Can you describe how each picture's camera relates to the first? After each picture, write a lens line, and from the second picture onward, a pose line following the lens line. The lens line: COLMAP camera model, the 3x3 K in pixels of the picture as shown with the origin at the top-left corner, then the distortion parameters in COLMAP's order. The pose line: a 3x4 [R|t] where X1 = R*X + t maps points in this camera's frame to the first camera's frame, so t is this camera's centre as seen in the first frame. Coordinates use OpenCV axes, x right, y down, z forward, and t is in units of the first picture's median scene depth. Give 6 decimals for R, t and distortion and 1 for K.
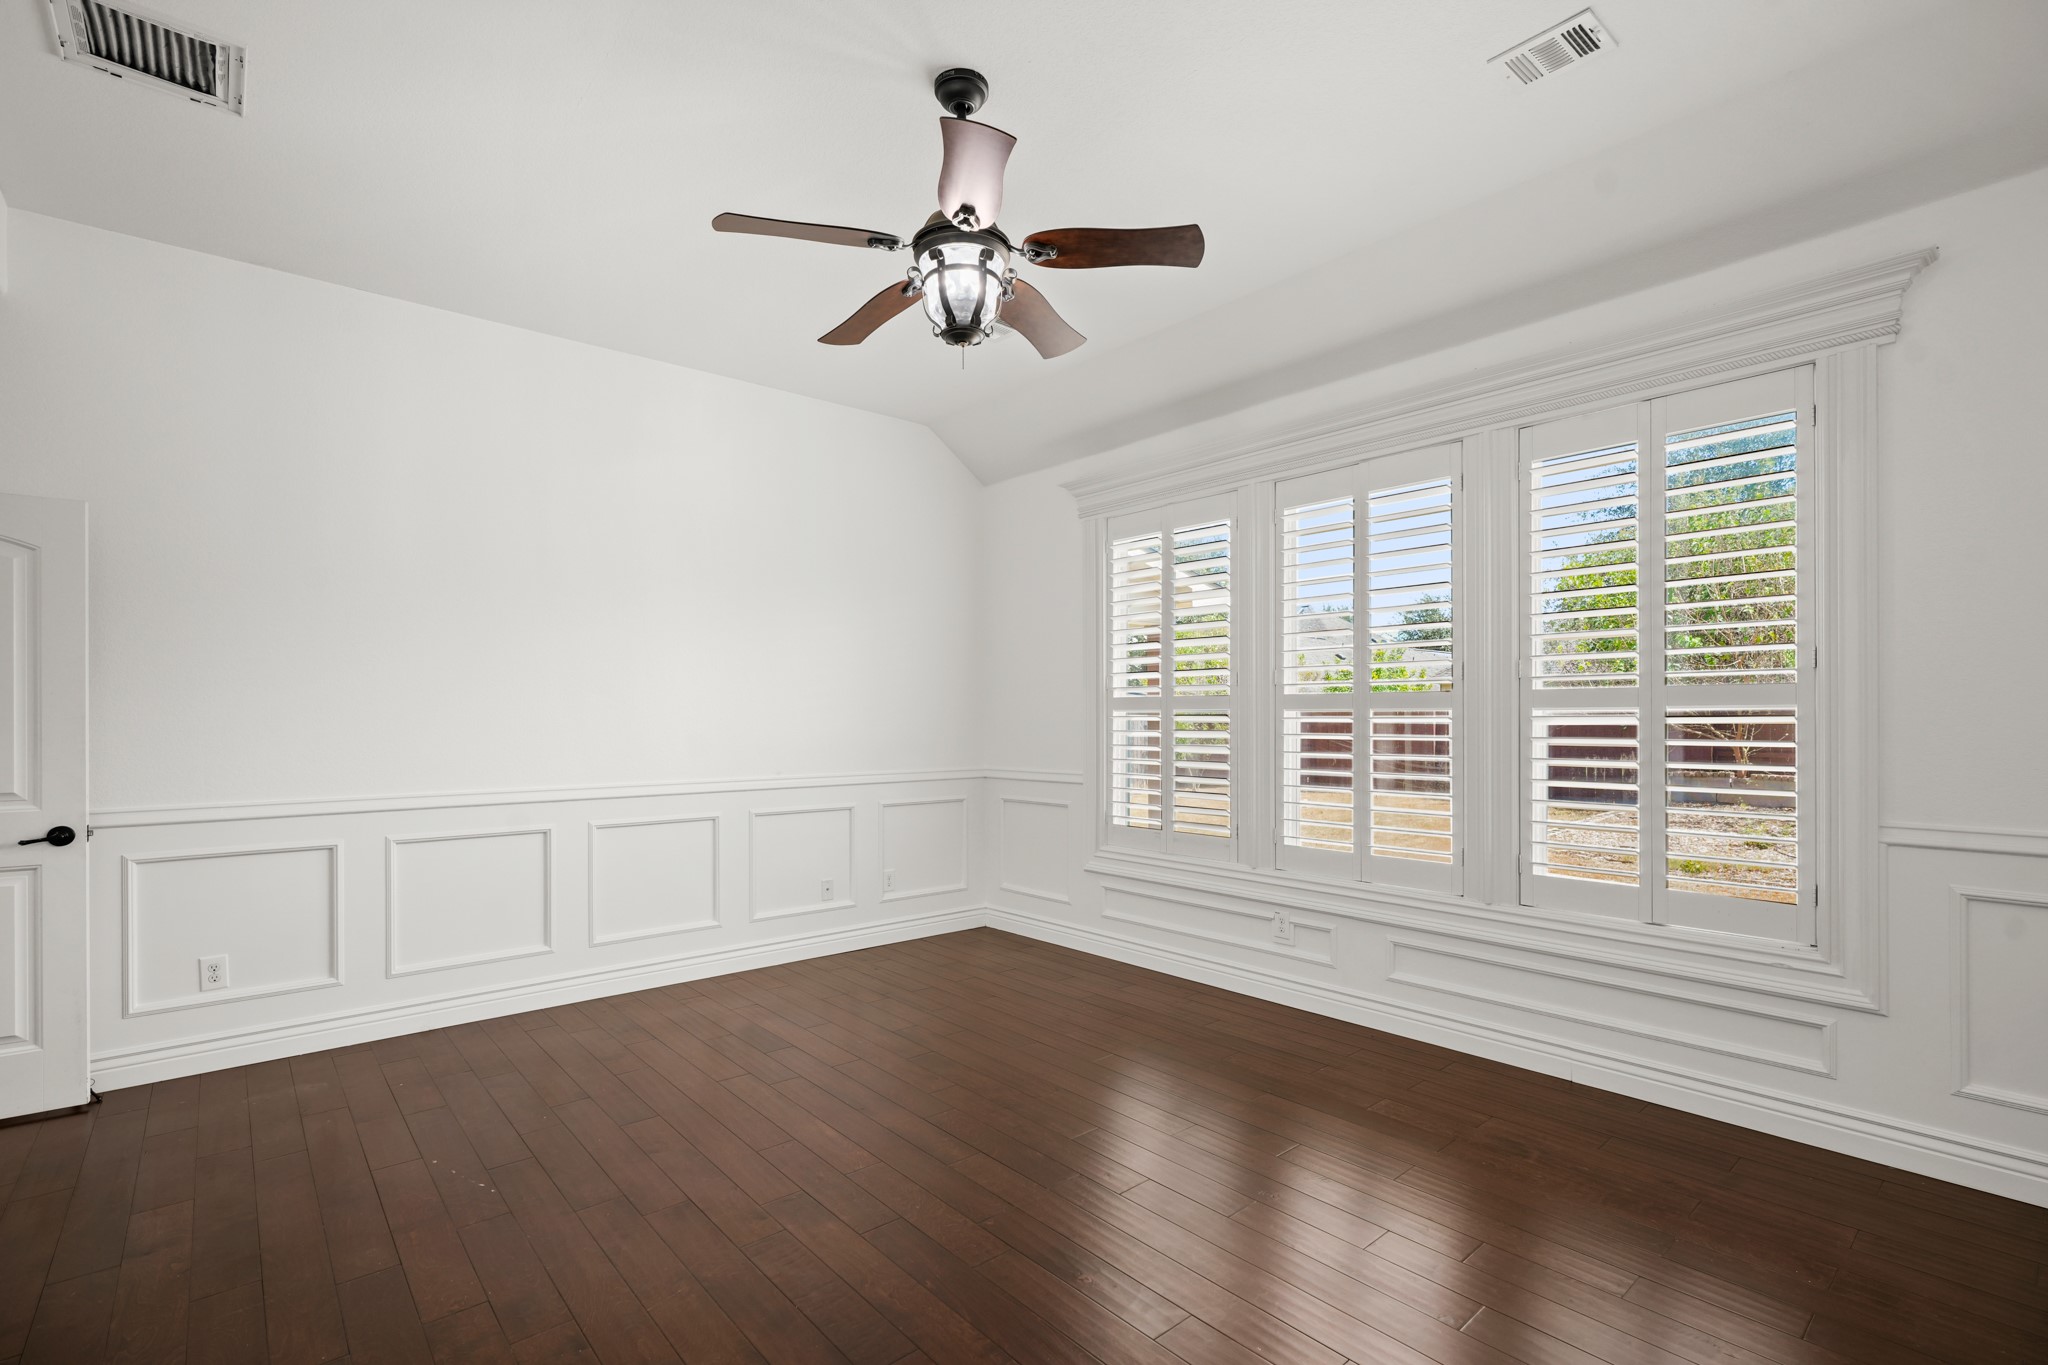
lens RADIAL K [[965.7, 0, 1020.2], [0, 965.7, 721.5], [0, 0, 1]] dist [0.000307, -0.000176]
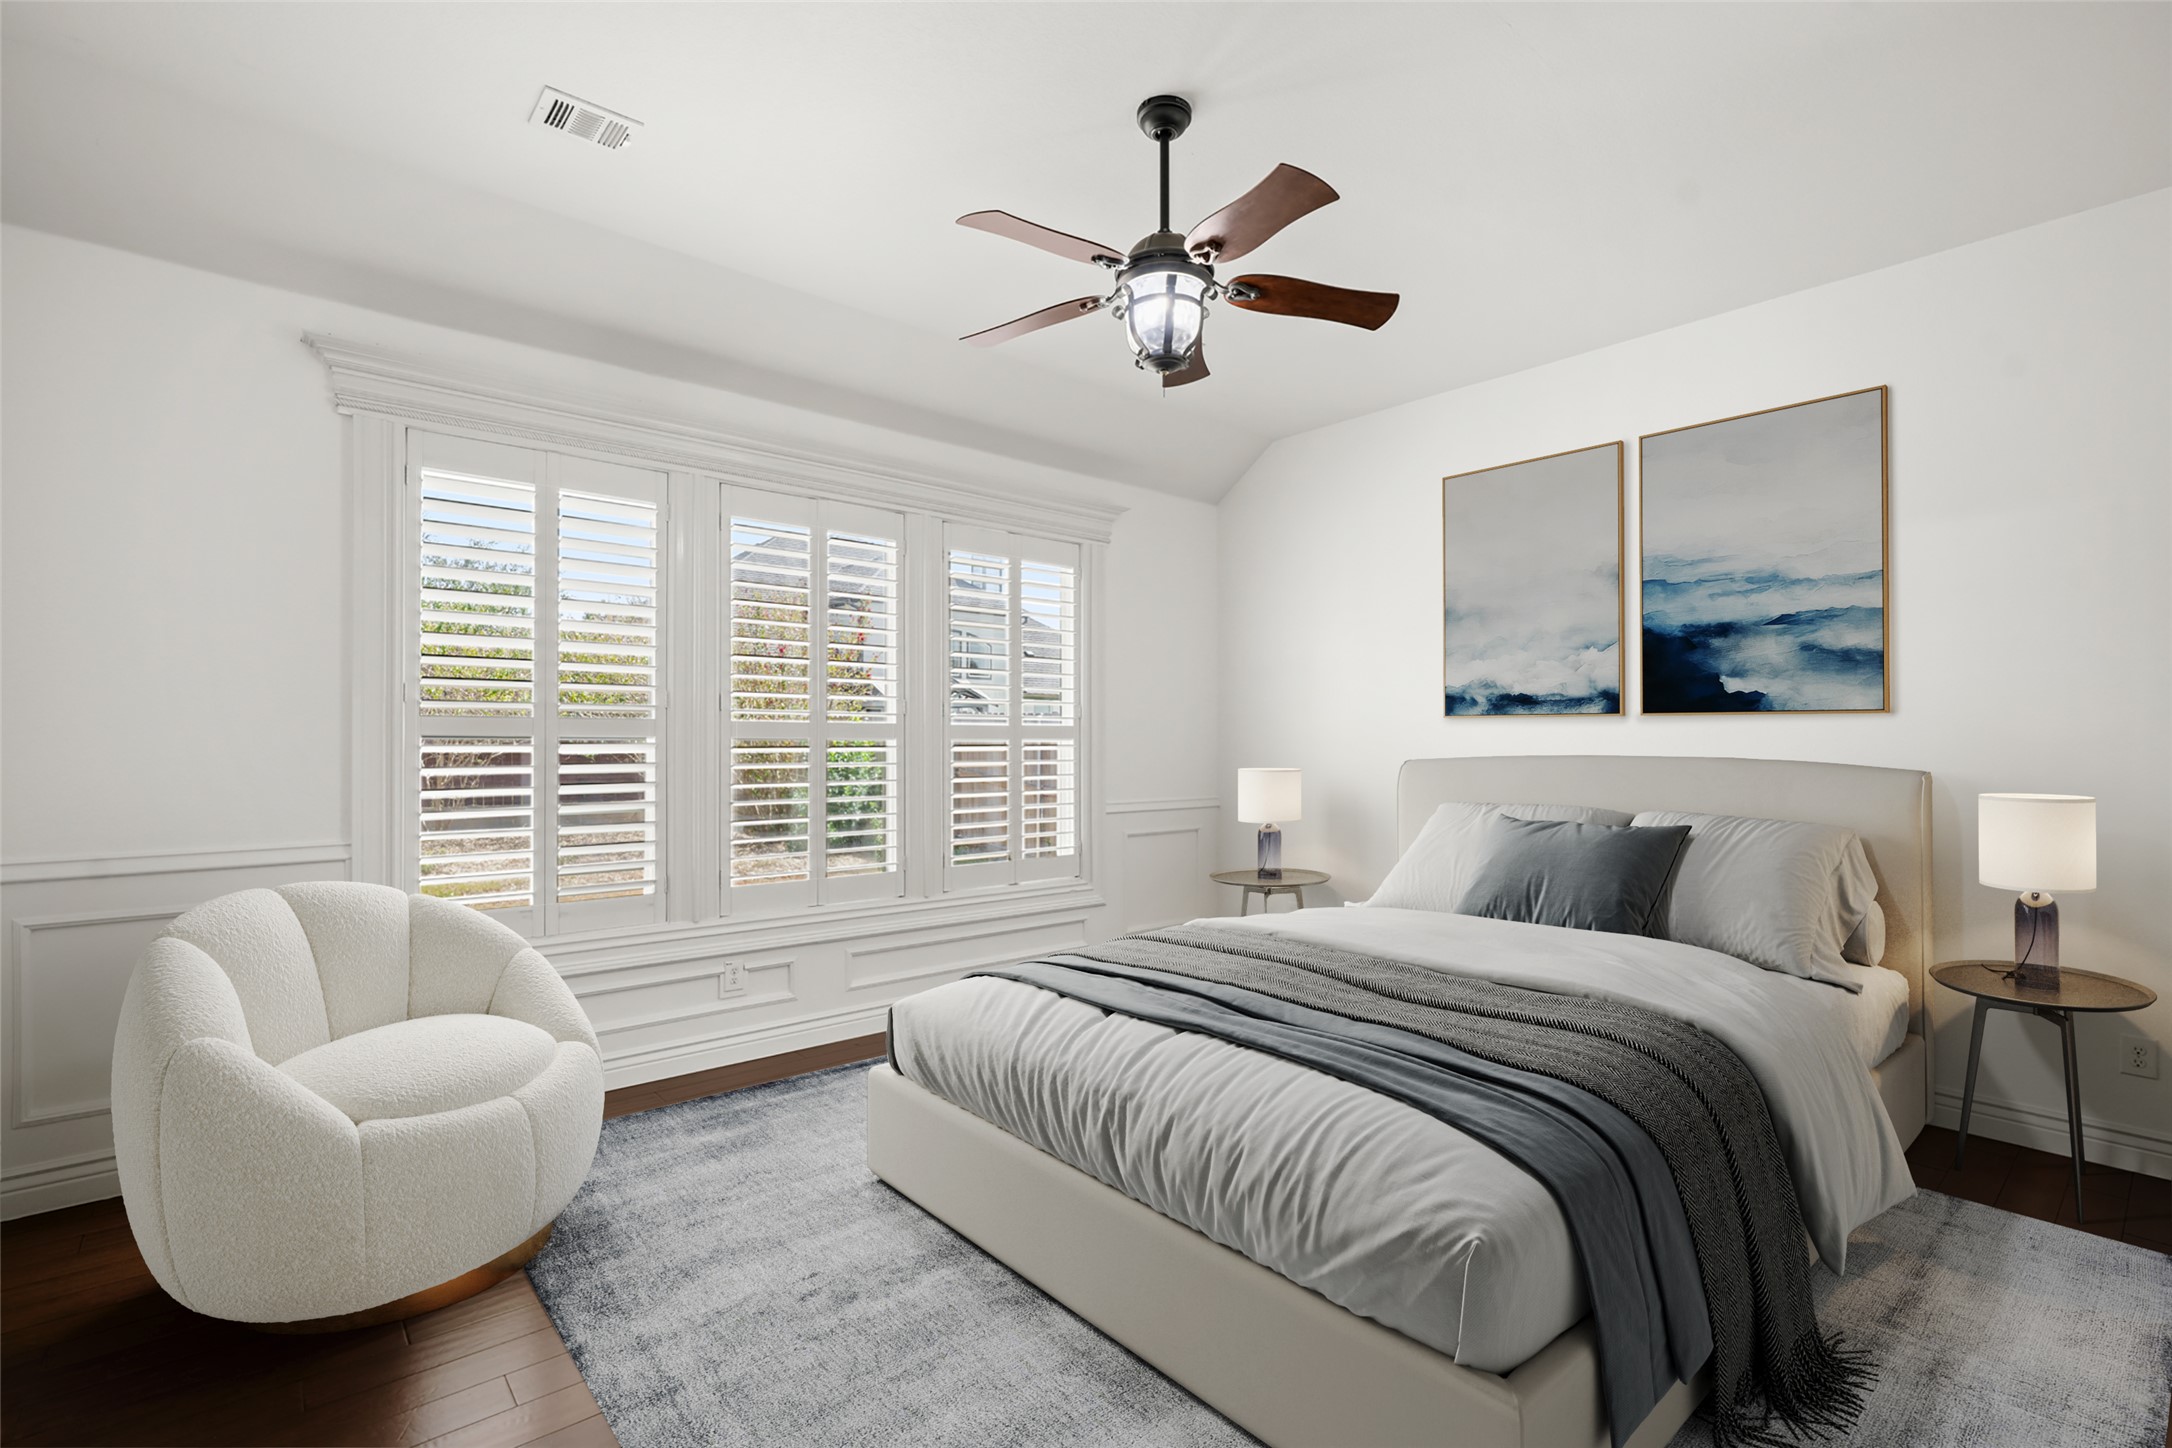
lens RADIAL K [[979.5, 0, 1086.0], [0, 979.5, 724.0], [0, 0, 1]] dist [-0.000424, 0.000002]
pose [[-0.004516, 0.019975, 0.999790, -0.621699], [0.003906, 0.999793, -0.019957, -0.004907], [-0.999982, 0.003815, -0.004593, 0.645484]]
